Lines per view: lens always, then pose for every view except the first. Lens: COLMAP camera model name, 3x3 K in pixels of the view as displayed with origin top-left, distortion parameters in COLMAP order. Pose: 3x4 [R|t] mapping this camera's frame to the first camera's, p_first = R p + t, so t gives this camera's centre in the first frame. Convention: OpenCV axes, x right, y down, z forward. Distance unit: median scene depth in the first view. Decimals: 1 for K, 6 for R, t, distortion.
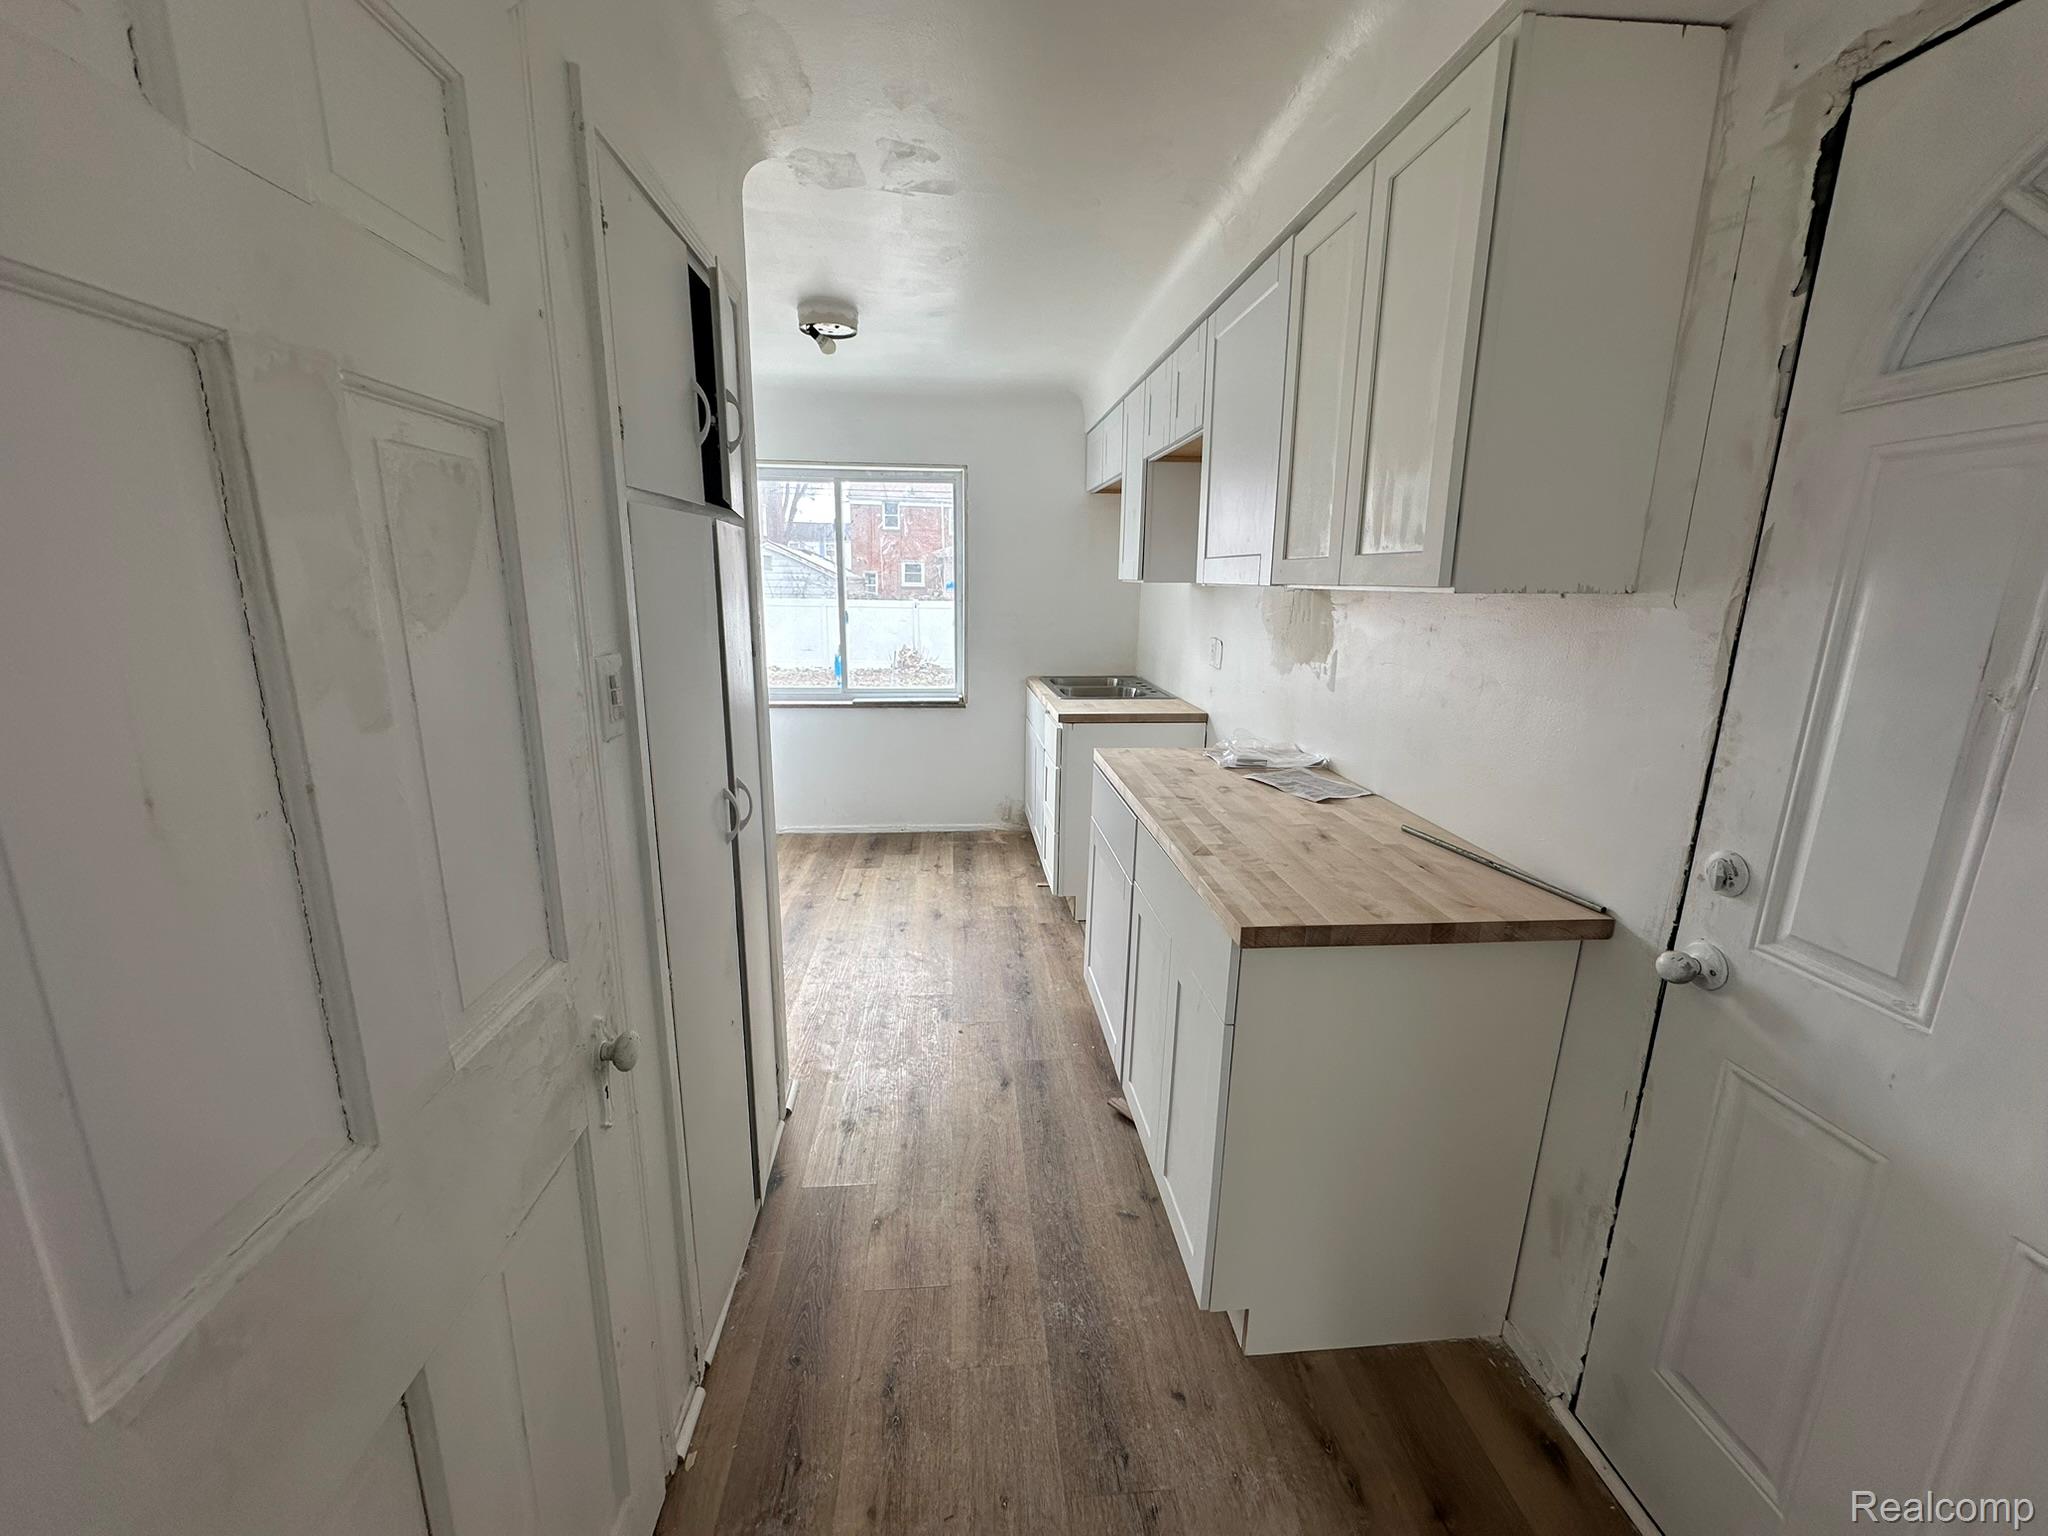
lens RADIAL K [[805.1, 0, 1024.0], [0, 805.1, 768.0], [0, 0, 1]] dist [0.041275, -0.000004]
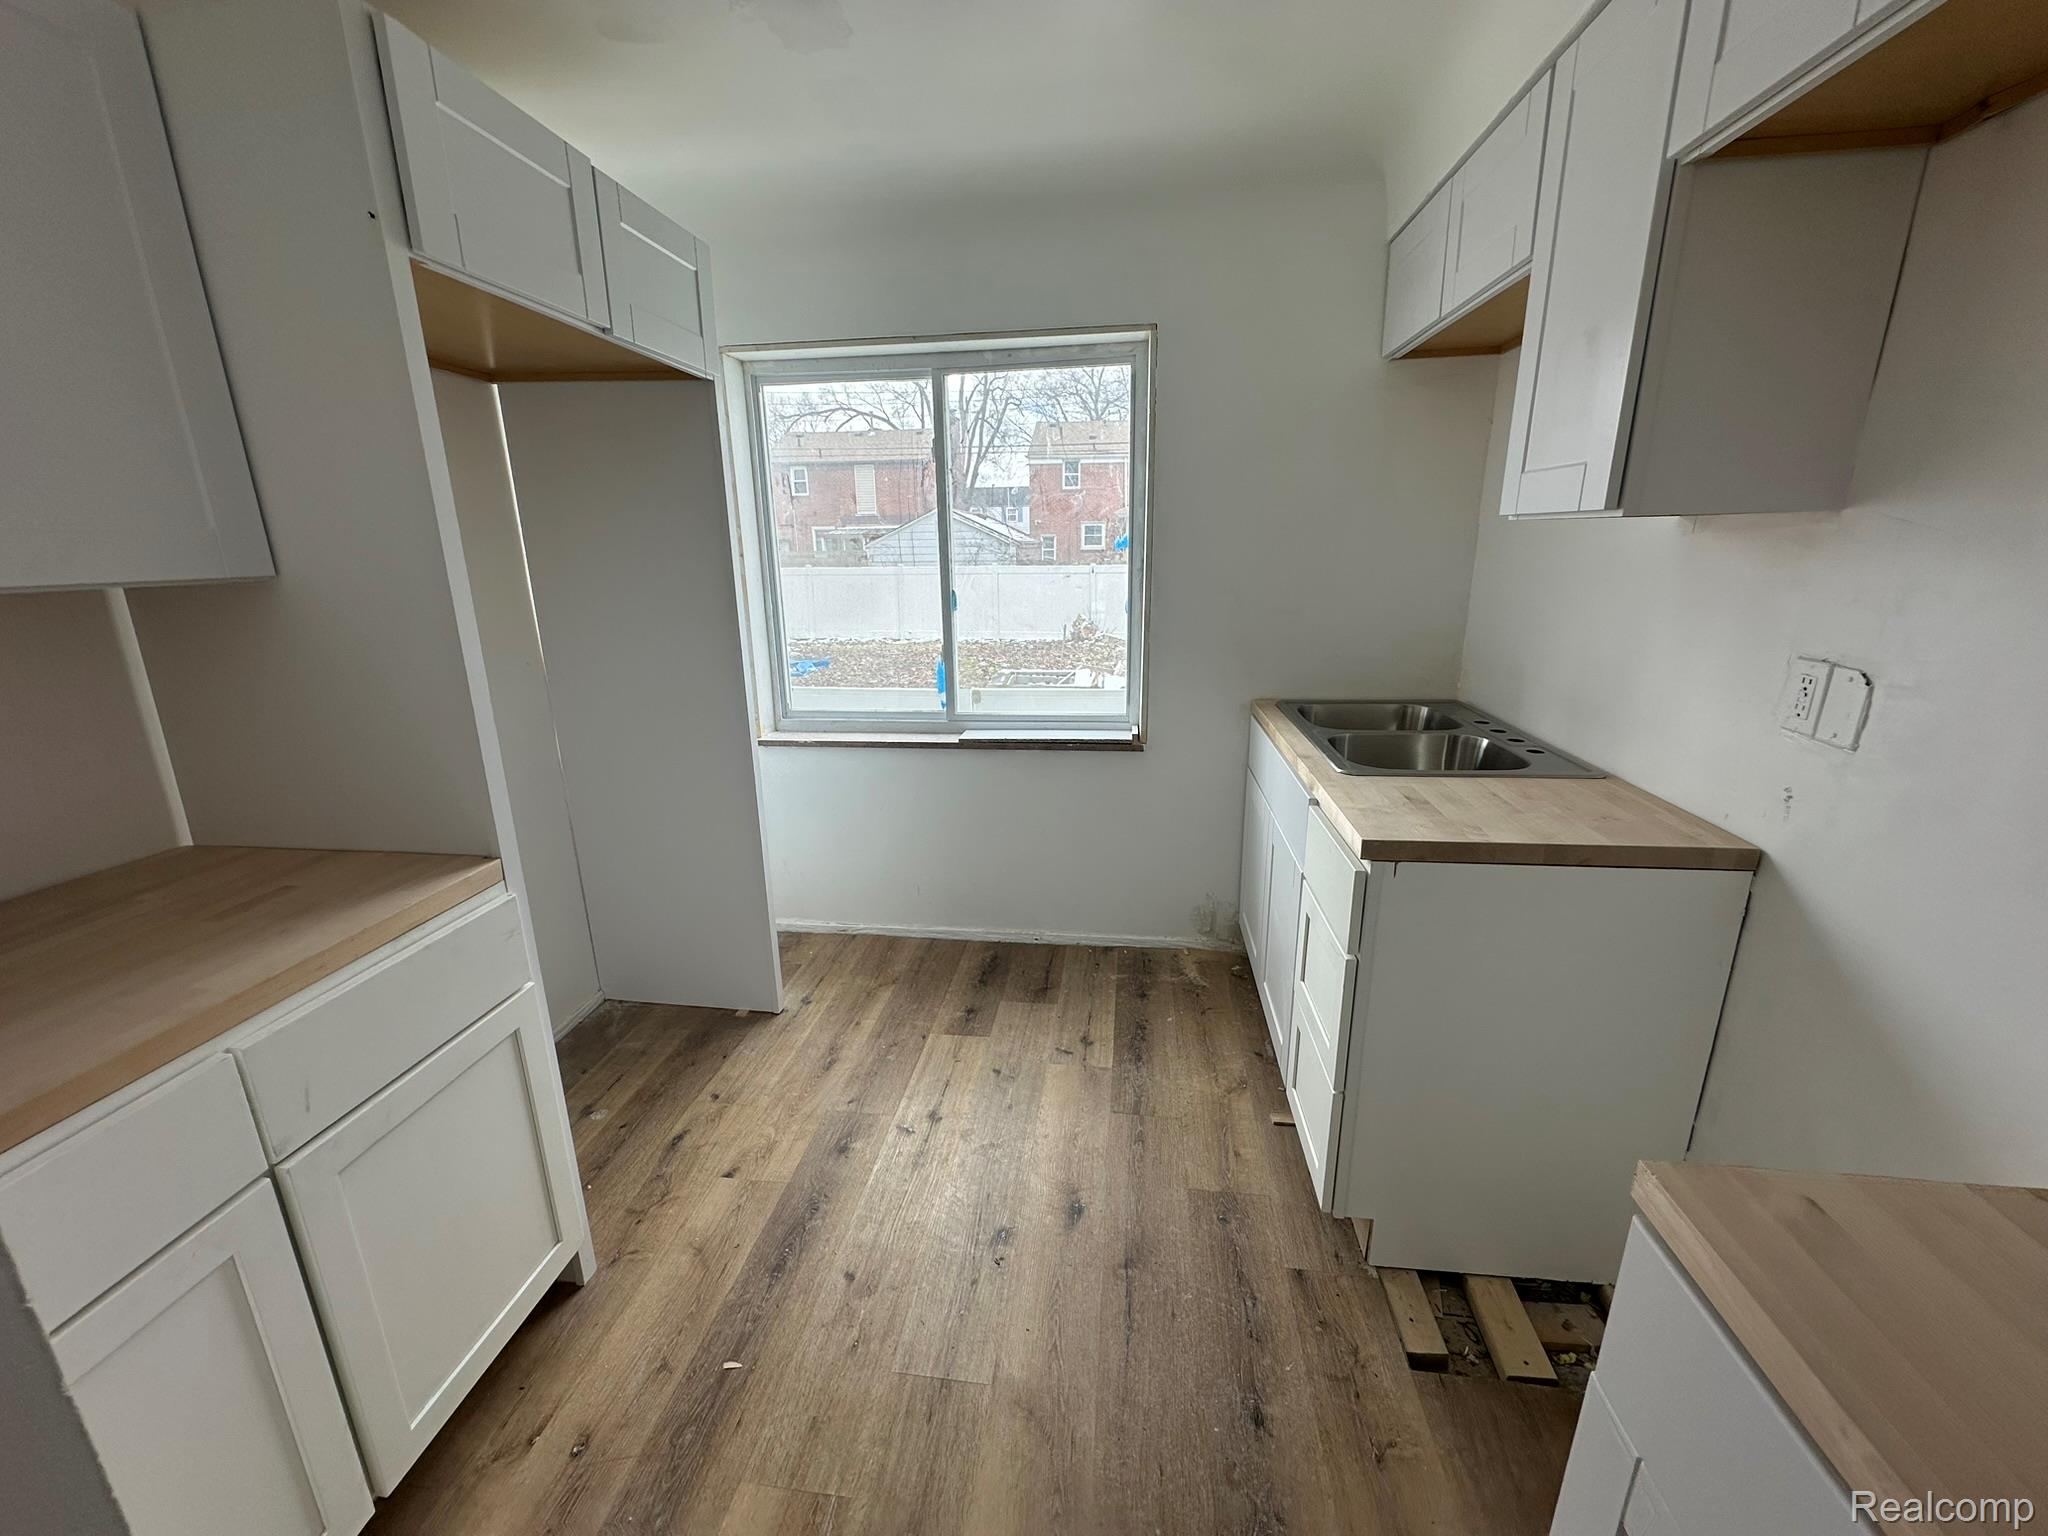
lens RADIAL K [[826.1, 0, 1024.0], [0, 826.1, 768.0], [0, 0, 1]] dist [0.000217, 0.000041]
pose [[0.976333, 0.027402, -0.214530, -0.028572], [-0.019186, 0.999004, 0.040285, -0.088420], [0.215420, -0.035215, 0.975886, 0.405535]]
